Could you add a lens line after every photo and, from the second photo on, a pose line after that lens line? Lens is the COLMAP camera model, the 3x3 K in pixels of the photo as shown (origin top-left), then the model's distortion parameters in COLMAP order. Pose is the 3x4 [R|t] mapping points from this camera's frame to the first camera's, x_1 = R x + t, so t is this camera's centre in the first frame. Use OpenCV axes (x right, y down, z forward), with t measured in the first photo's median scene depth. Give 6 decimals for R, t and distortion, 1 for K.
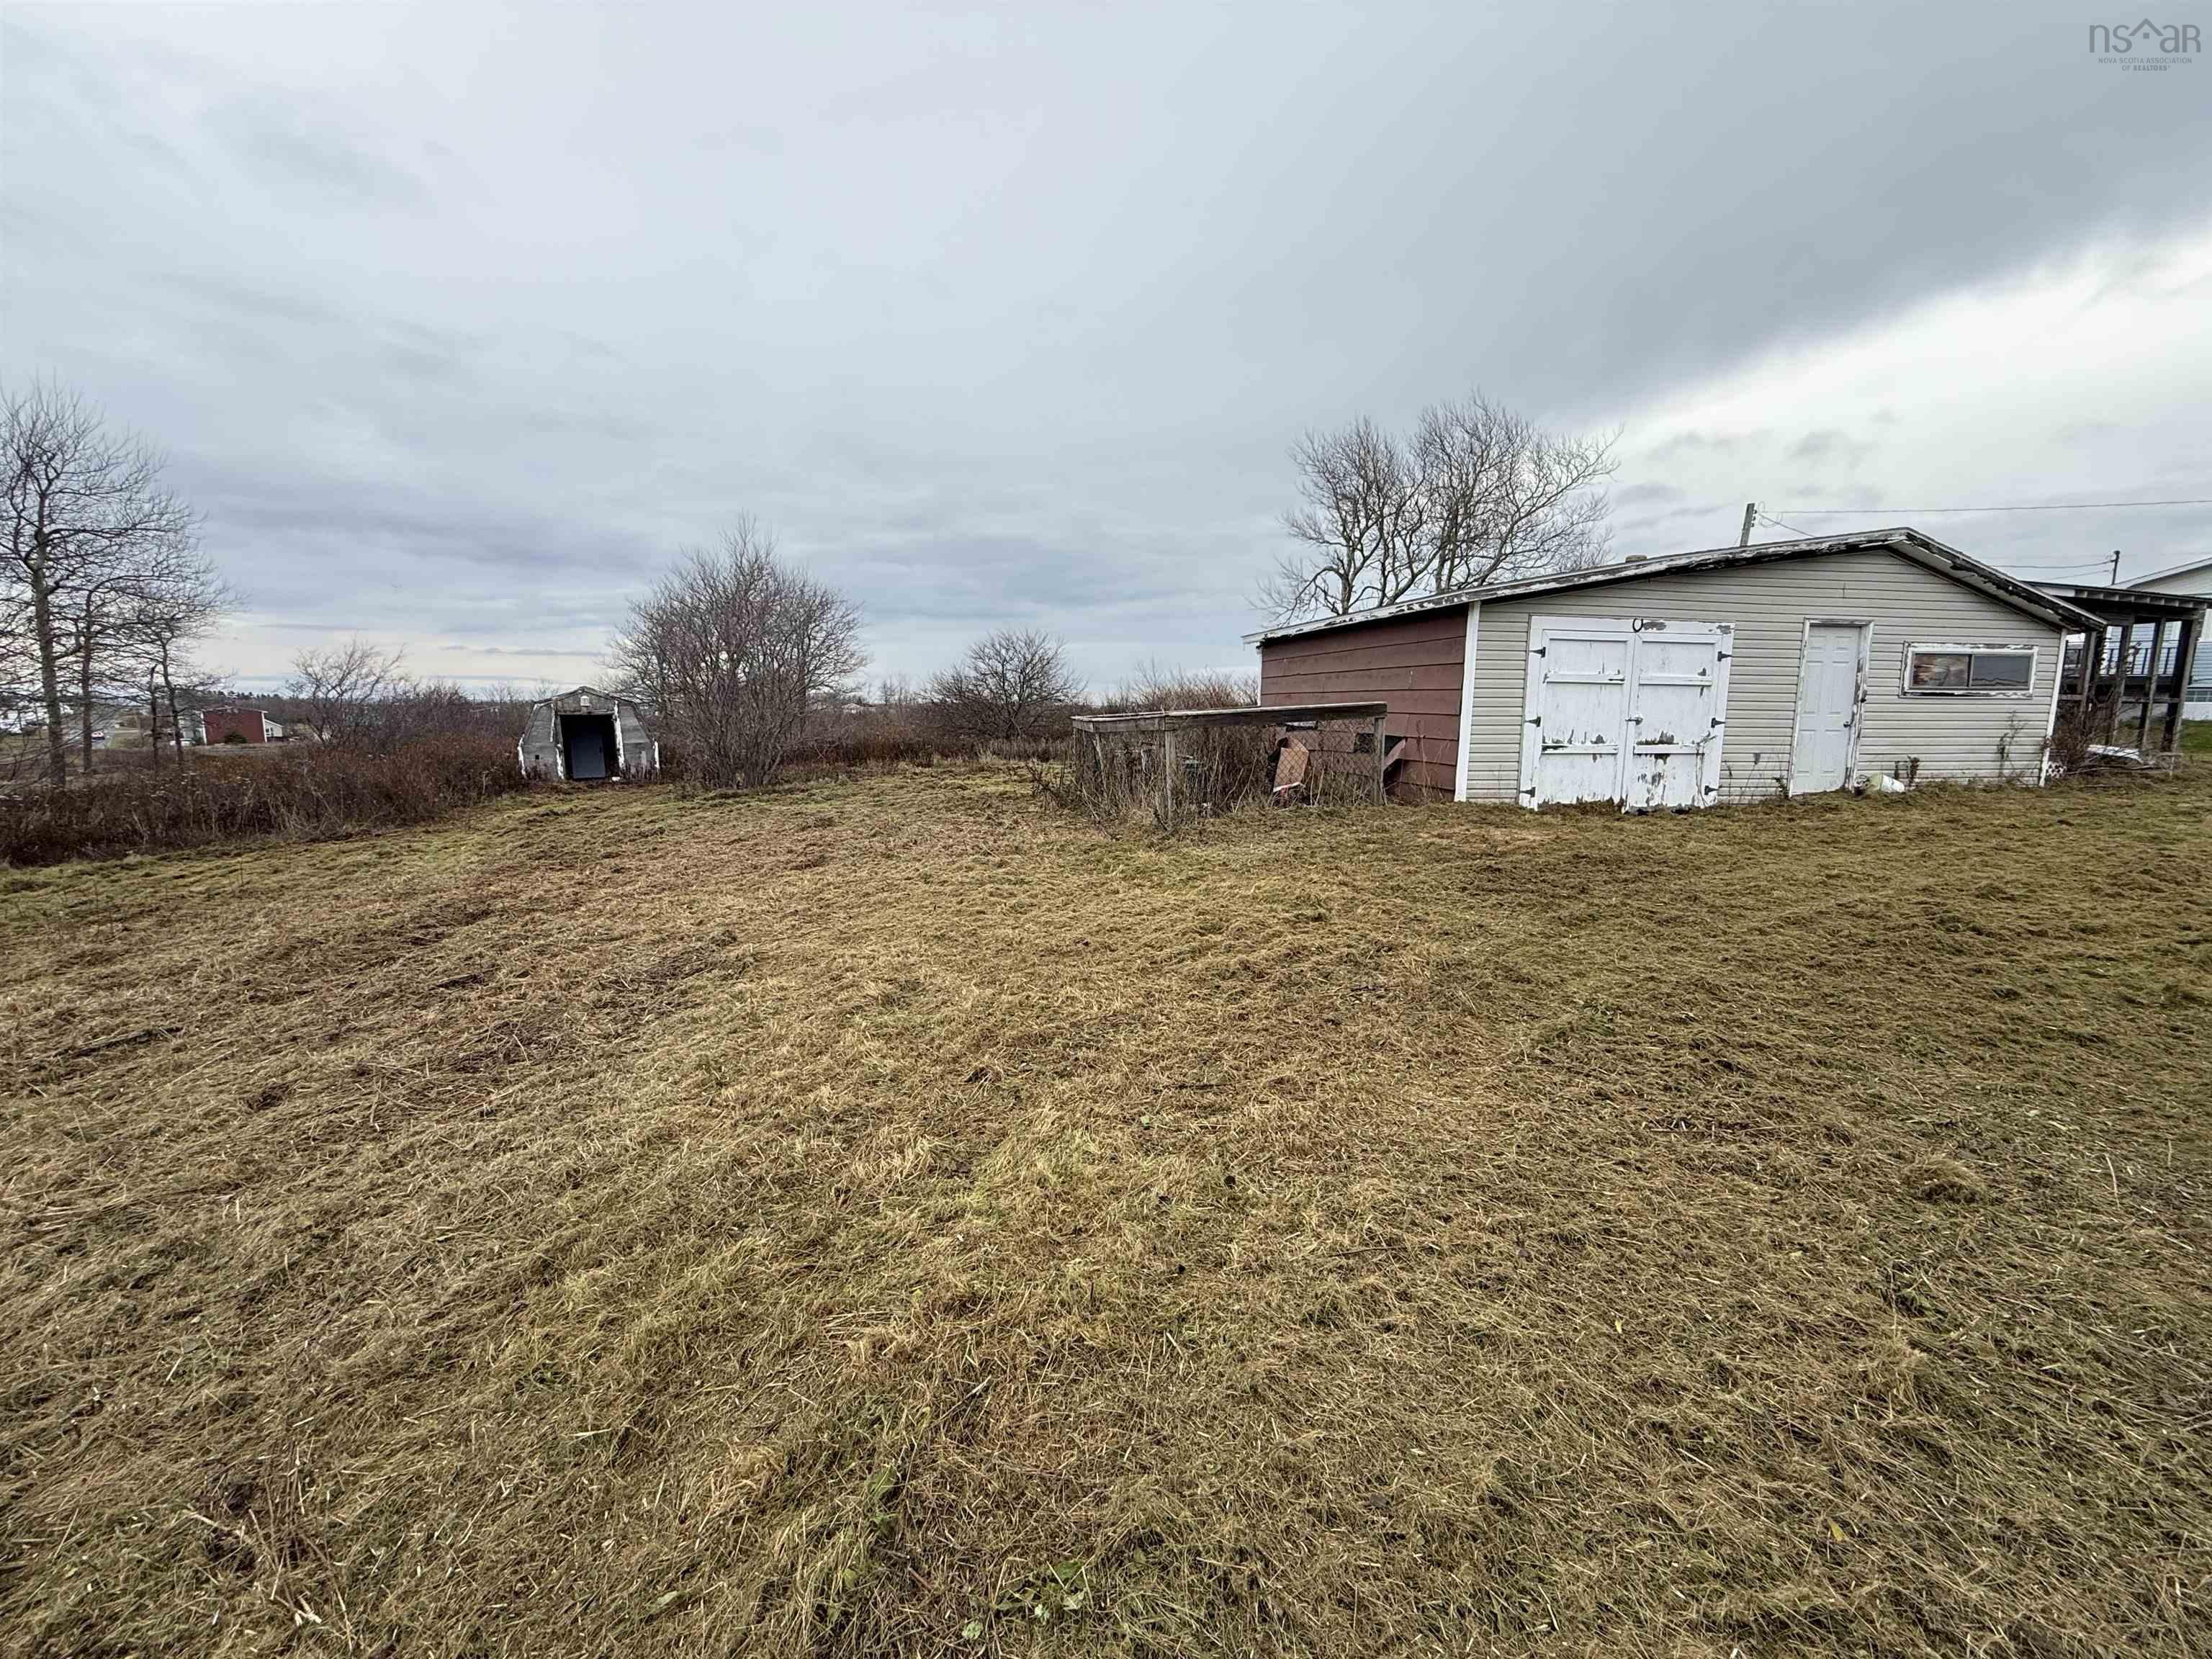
lens RADIAL K [[879.2, 0, 1099.0], [0, 879.2, 831.1], [0, 0, 1]] dist [-0.005880, 0.000705]
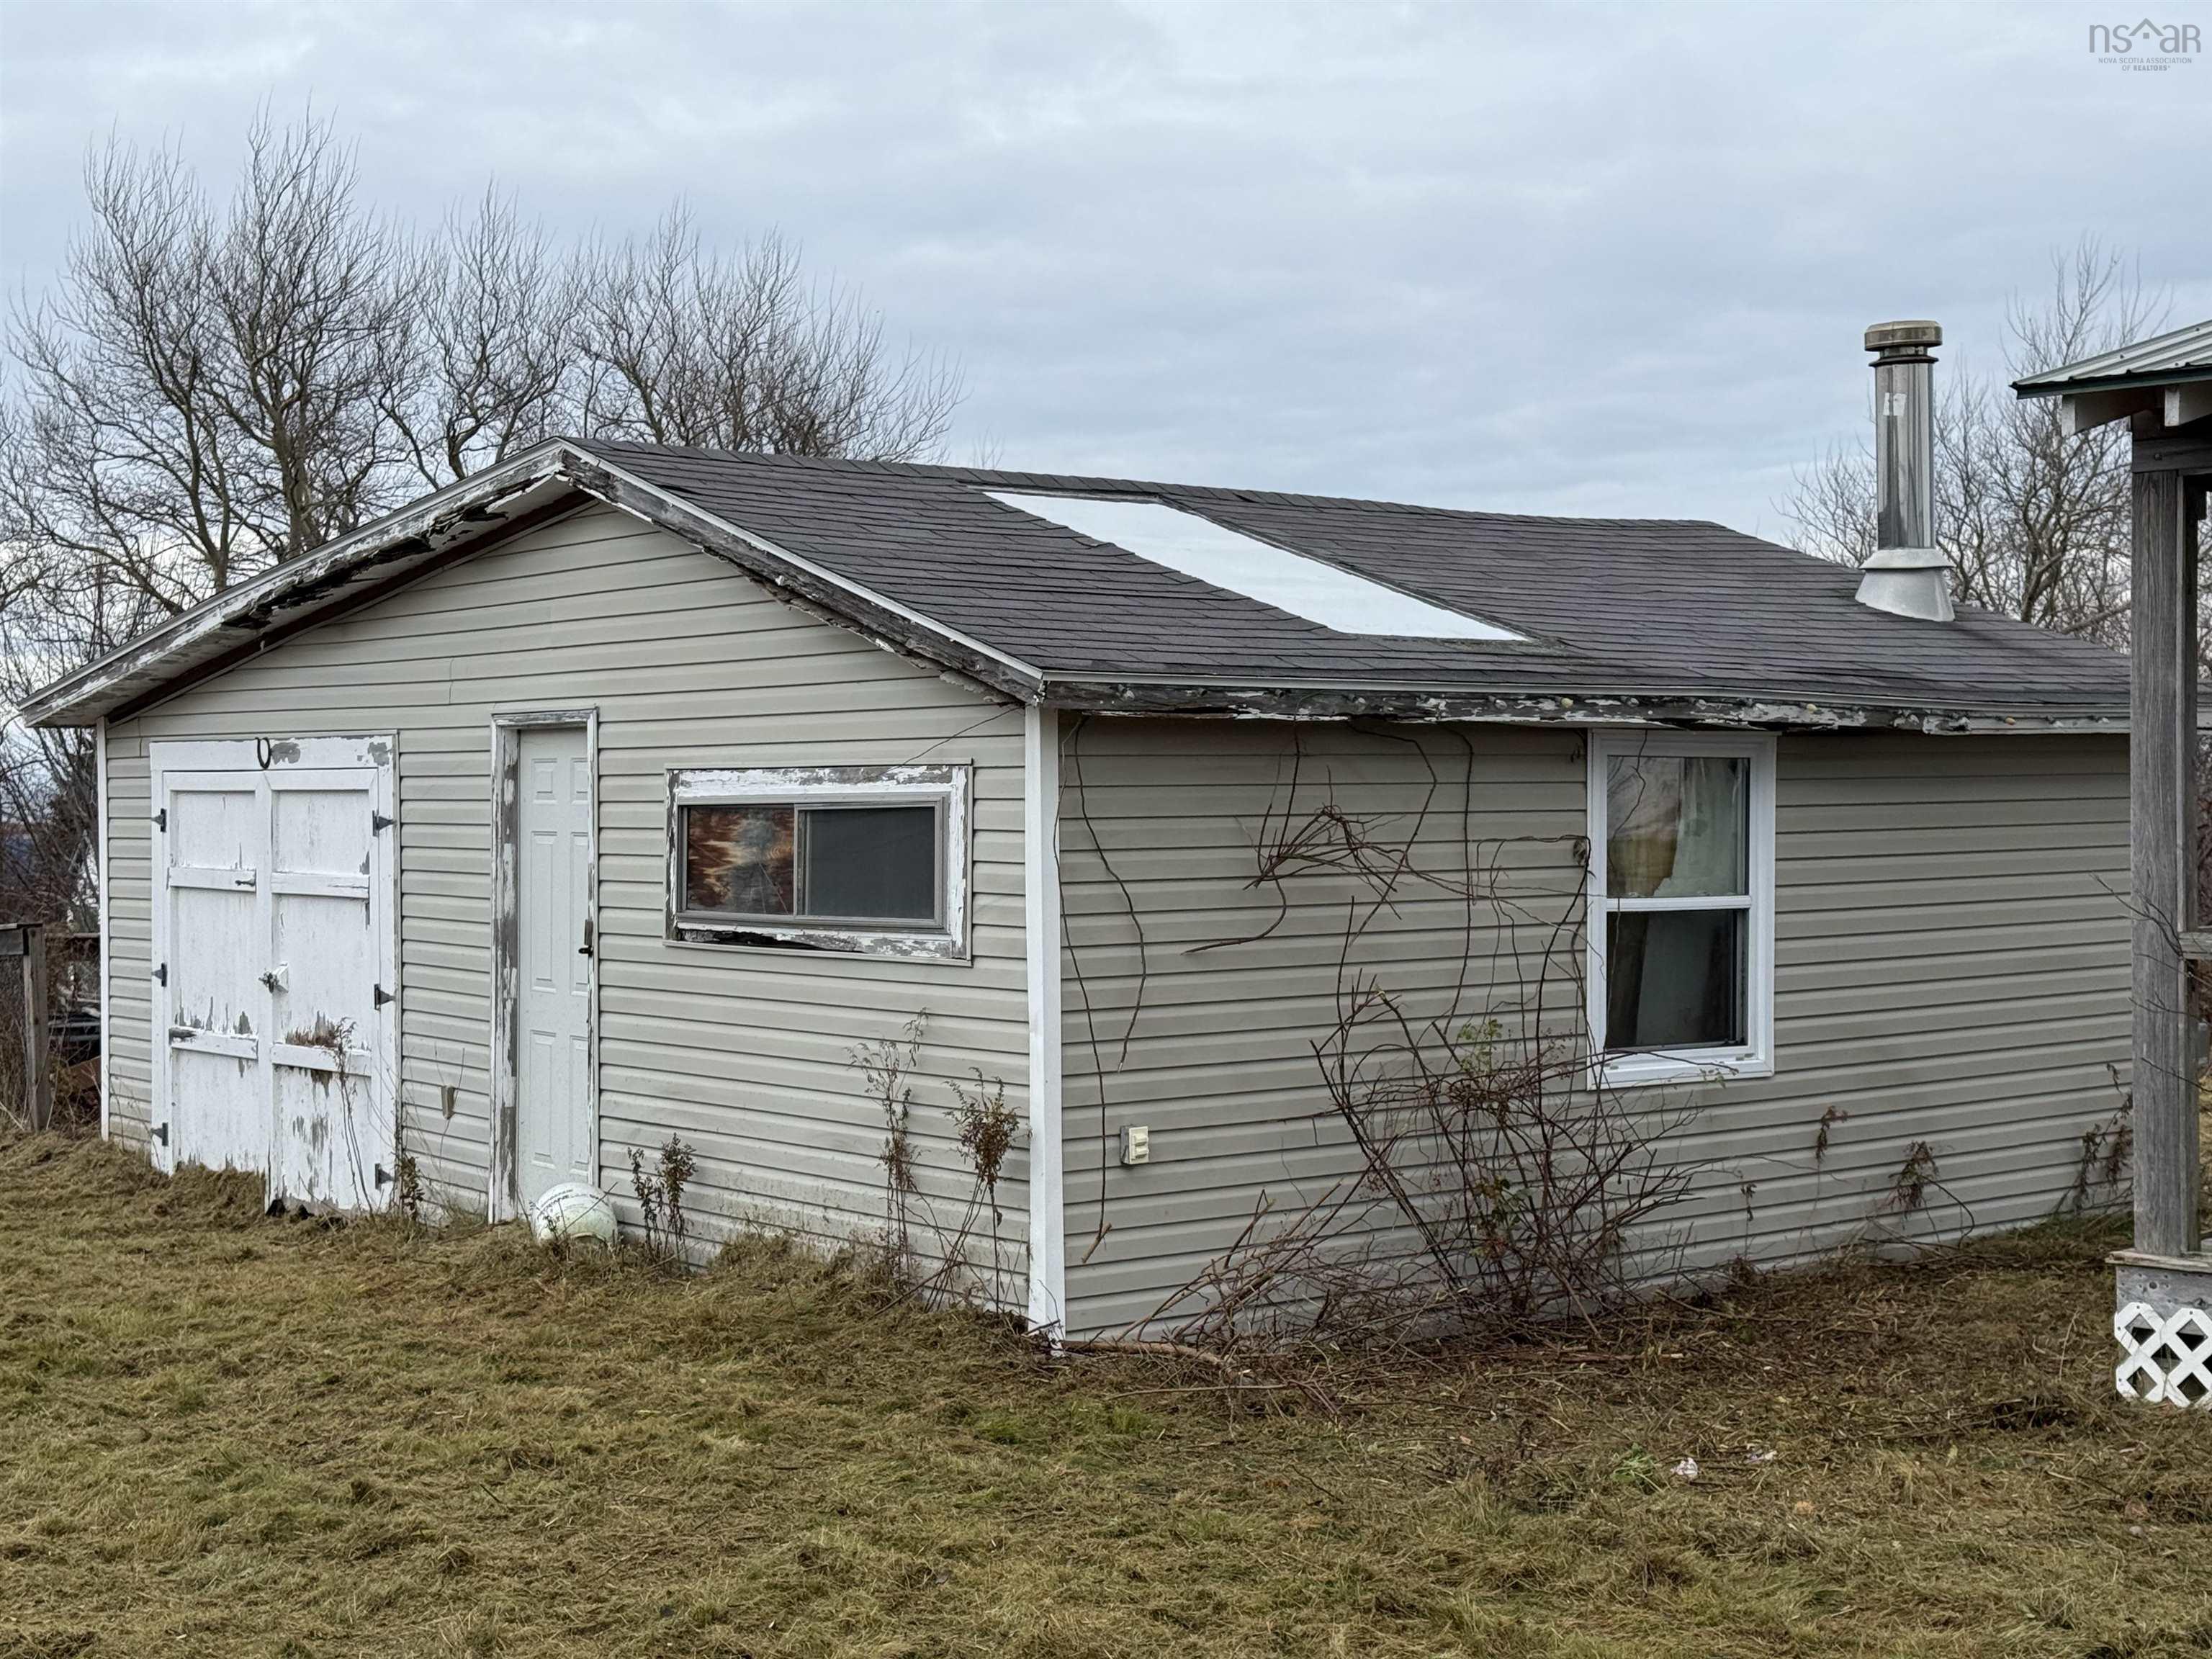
lens RADIAL K [[3123.1, 0, 1106.3], [0, 3123.1, 832.1], [0, 0, 1]] dist [0.128258, 0.000000]
pose [[0.467883, 0.002190, -0.883787, 1.975312], [-0.112626, 0.991992, -0.057167, -0.146991], [0.876585, 0.126285, 0.464383, 0.618921]]
